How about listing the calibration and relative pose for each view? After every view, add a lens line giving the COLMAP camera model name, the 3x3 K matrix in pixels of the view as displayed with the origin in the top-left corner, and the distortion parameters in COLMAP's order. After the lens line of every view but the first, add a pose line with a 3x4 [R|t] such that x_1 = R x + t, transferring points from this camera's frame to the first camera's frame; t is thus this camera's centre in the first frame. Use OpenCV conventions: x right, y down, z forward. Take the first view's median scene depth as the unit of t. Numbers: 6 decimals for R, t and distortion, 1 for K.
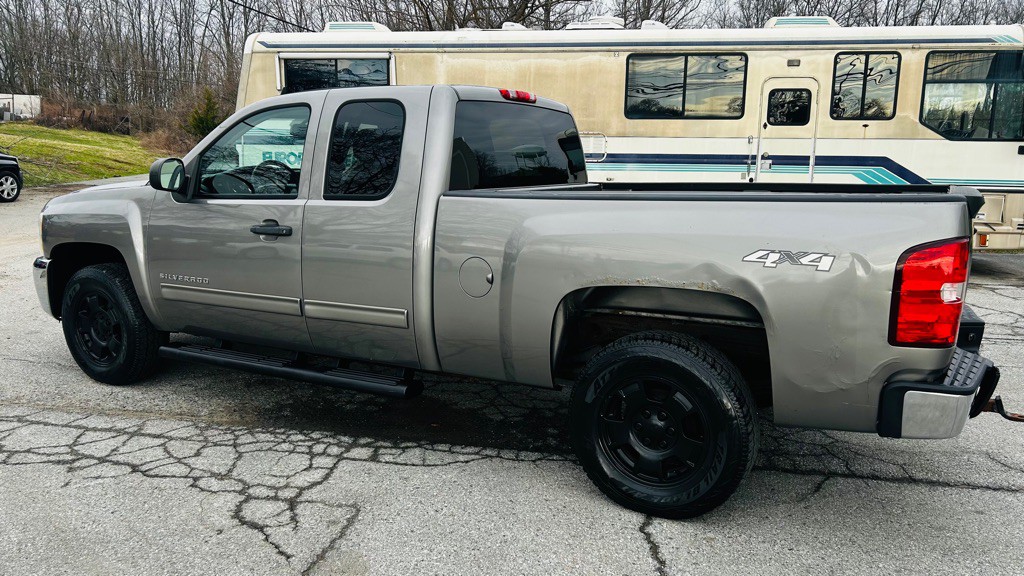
lens RADIAL K [[778.6, 0, 512.0], [0, 778.6, 288.0], [0, 0, 1]] dist [0.053635, -0.055639]
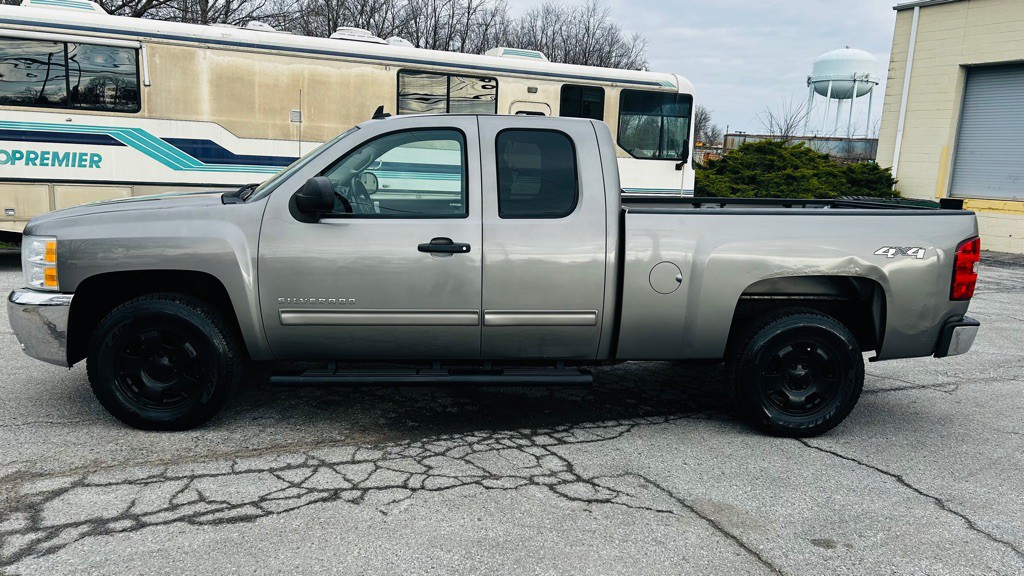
lens RADIAL K [[778.6, 0, 512.0], [0, 778.6, 288.0], [0, 0, 1]] dist [0.053635, -0.055639]
pose [[0.833385, -0.068746, 0.548401, -0.809573], [0.067303, 0.997473, 0.022763, -0.036975], [-0.548580, 0.017939, 0.835905, 0.072820]]
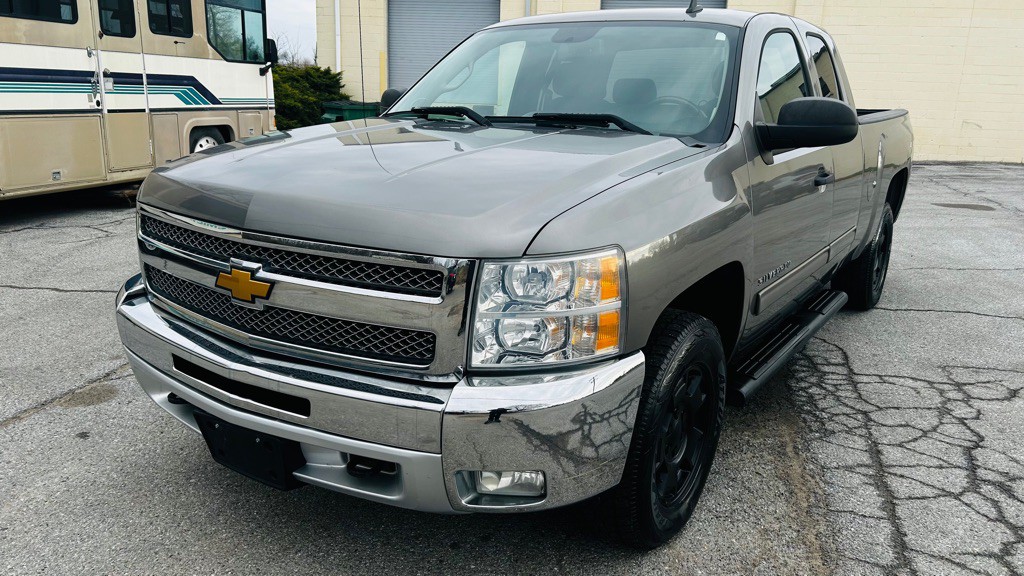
lens RADIAL K [[782.7, 0, 515.7], [0, 782.7, 287.2], [0, 0, 1]] dist [0.021562, -0.003058]
pose [[0.077323, -0.253794, 0.964163, -1.214521], [0.145551, 0.959571, 0.240913, -0.220086], [-0.986324, 0.121707, 0.111137, 1.255379]]
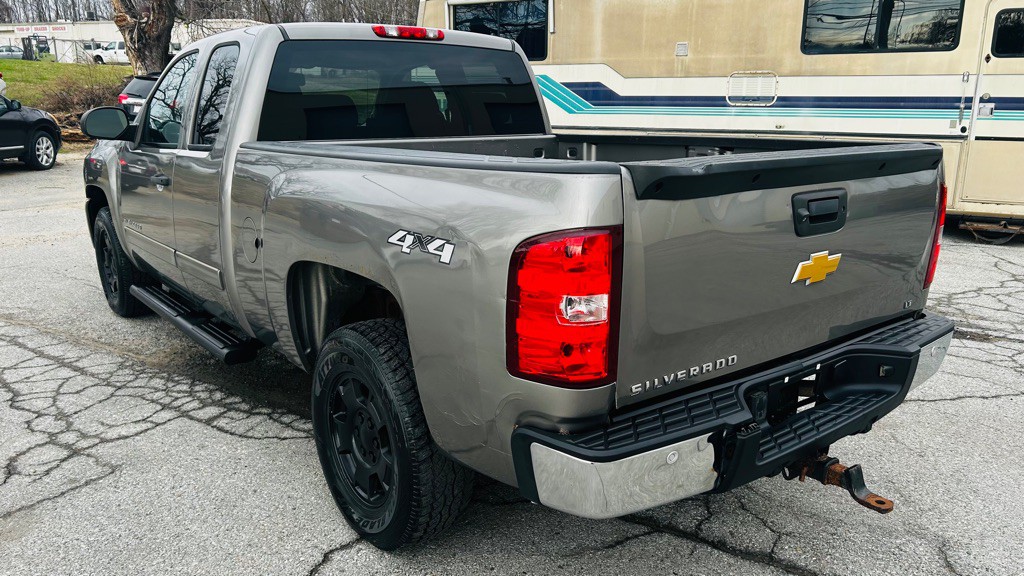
lens RADIAL K [[778.6, 0, 512.0], [0, 778.6, 288.0], [0, 0, 1]] dist [0.053635, -0.055639]
pose [[0.922431, 0.082728, -0.377196, 0.493977], [-0.057488, 0.995317, 0.077711, -0.039895], [0.381859, -0.049998, 0.922867, 0.240253]]
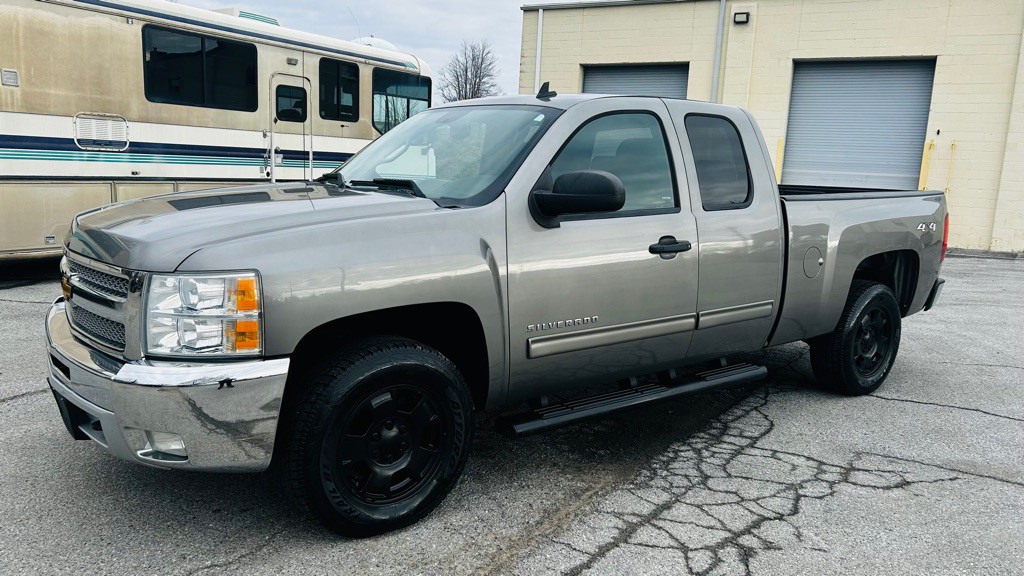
lens RADIAL K [[778.6, 0, 512.0], [0, 778.6, 288.0], [0, 0, 1]] dist [0.053635, -0.055639]
pose [[0.391353, -0.143359, 0.909006, -1.236894], [0.123326, 0.987051, 0.102572, -0.144722], [-0.911939, 0.071963, 0.403965, 0.798471]]
